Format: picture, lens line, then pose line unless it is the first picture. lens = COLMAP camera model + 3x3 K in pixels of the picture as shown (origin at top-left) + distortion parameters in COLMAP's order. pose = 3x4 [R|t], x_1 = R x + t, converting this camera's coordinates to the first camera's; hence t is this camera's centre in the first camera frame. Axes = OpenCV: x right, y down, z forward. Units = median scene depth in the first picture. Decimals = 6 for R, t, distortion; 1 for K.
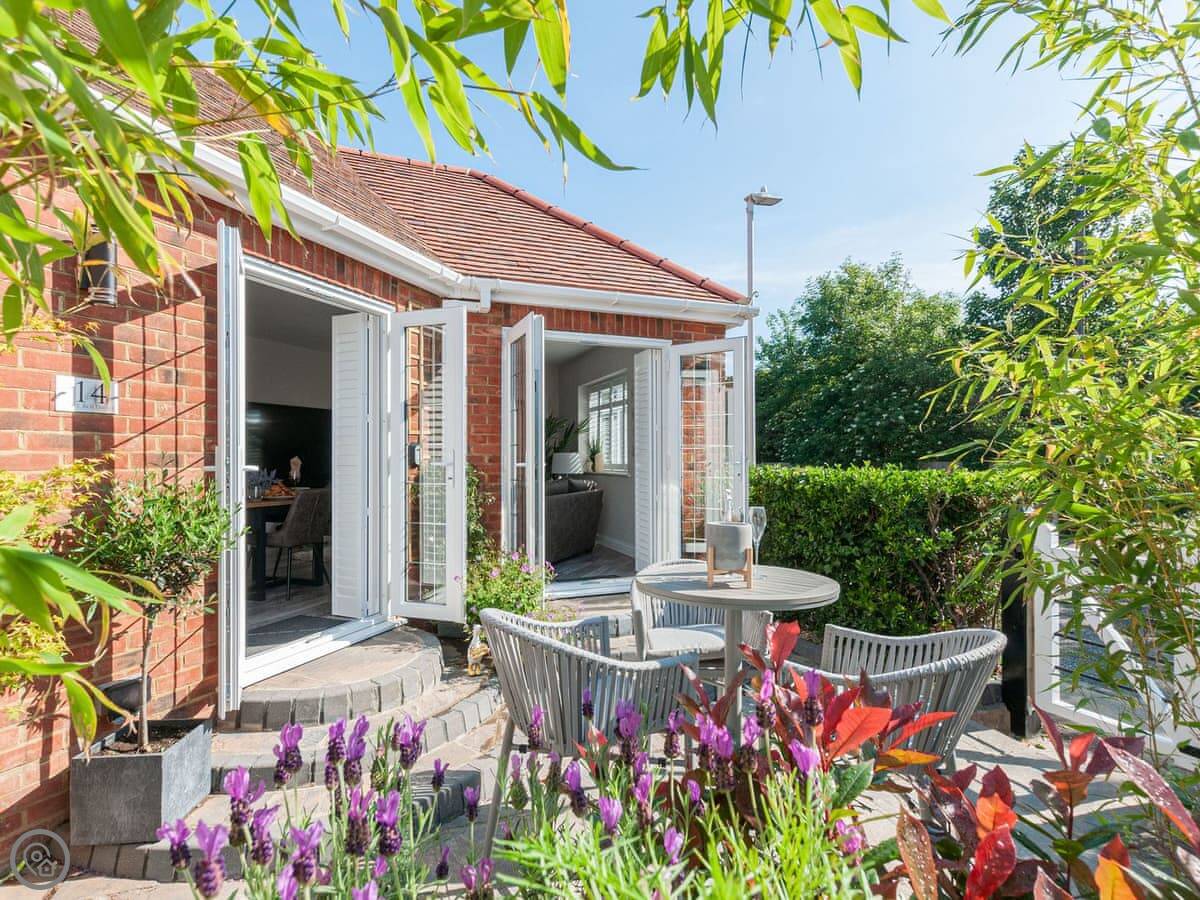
lens RADIAL K [[583.1, 0, 619.5], [0, 583.1, 452.0], [0, 0, 1]] dist [0.008198, -0.005358]
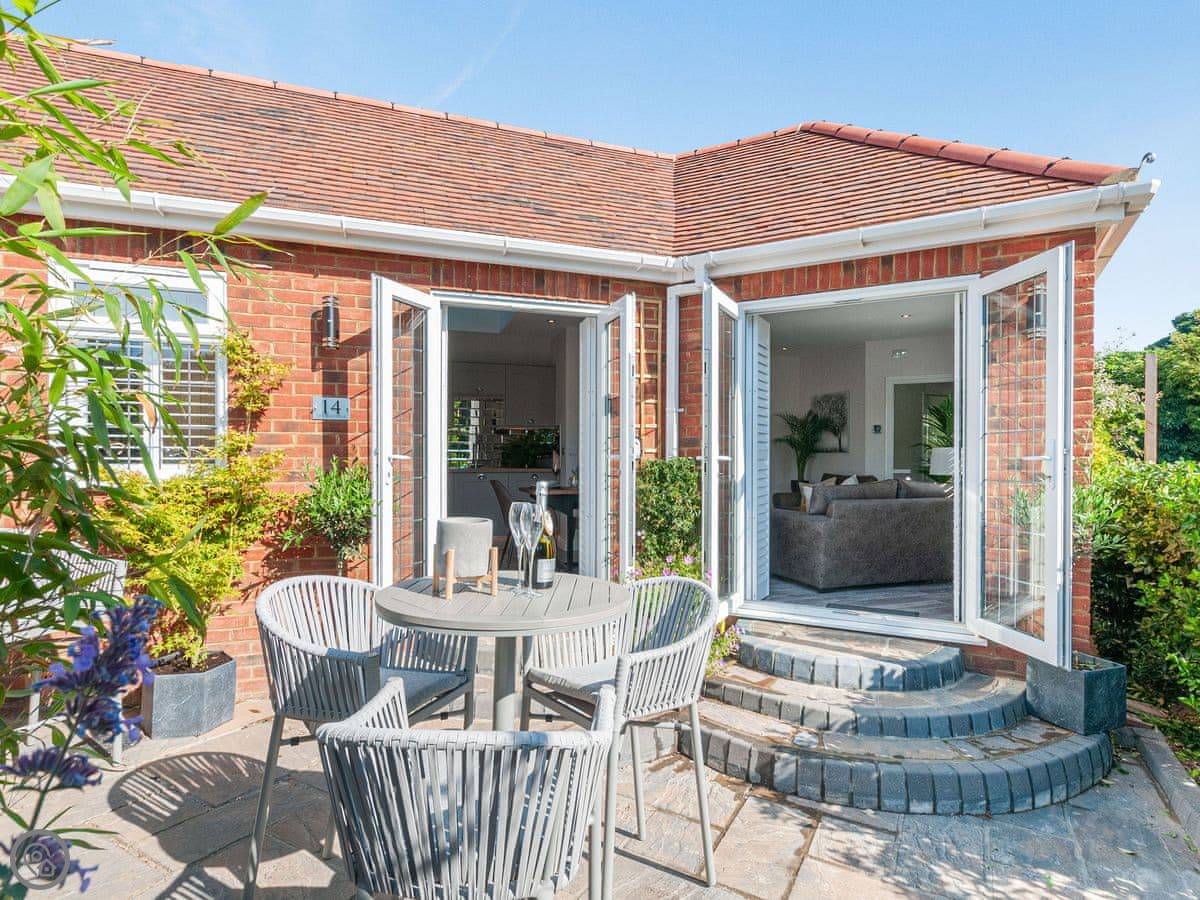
lens RADIAL K [[631.0, 0, 631.4], [0, 631.0, 456.4], [0, 0, 1]] dist [0.004893, -0.003946]
pose [[0.646997, 0.003124, -0.762486, 0.466122], [0.004751, 0.999956, 0.008128, 0.010219], [0.762478, -0.008882, 0.646953, 0.282660]]
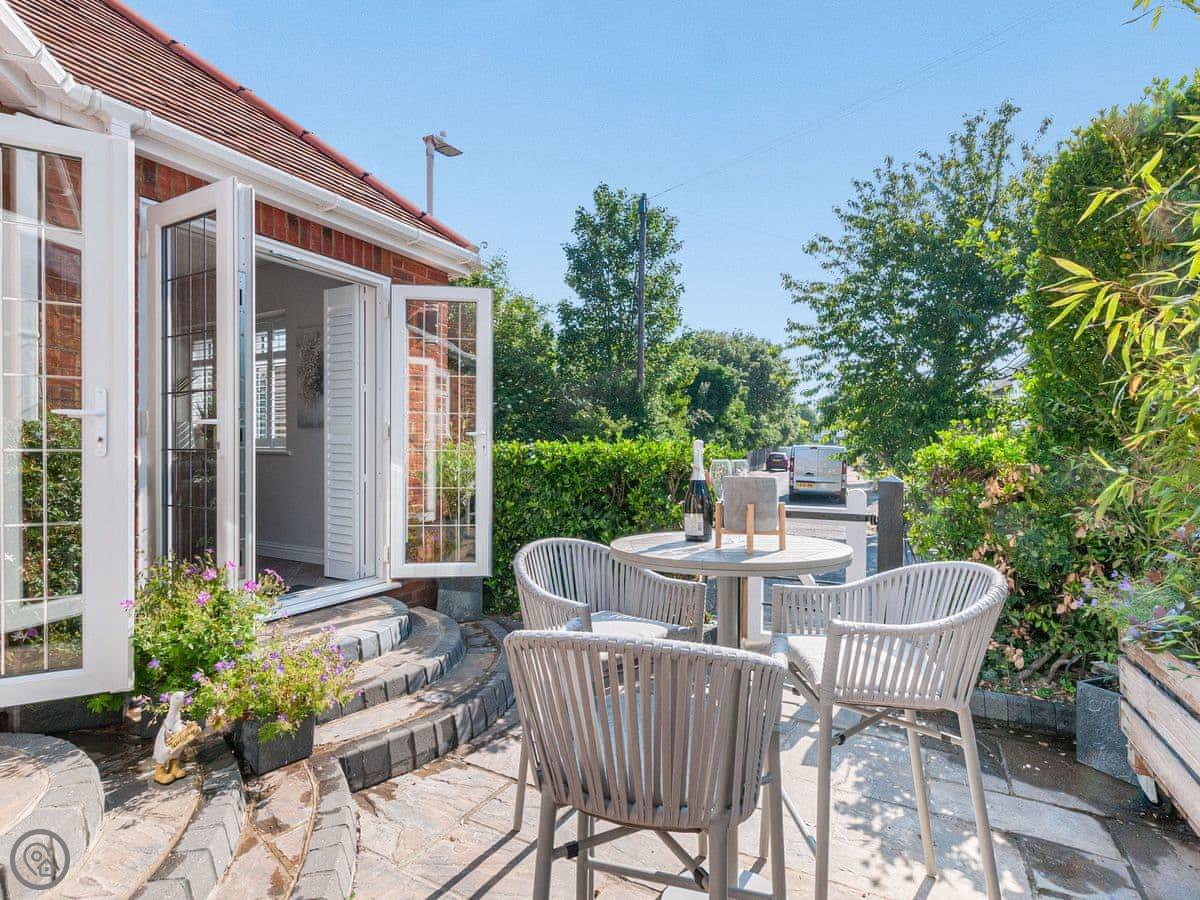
lens RADIAL K [[591.6, 0, 608.8], [0, 591.6, 455.0], [0, 0, 1]] dist [-0.000533, 0.000403]
pose [[0.764106, 0.003025, 0.645084, -0.242787], [-0.015229, 0.999795, 0.013351, 0.040290], [-0.644911, -0.020025, 0.763995, 0.233745]]
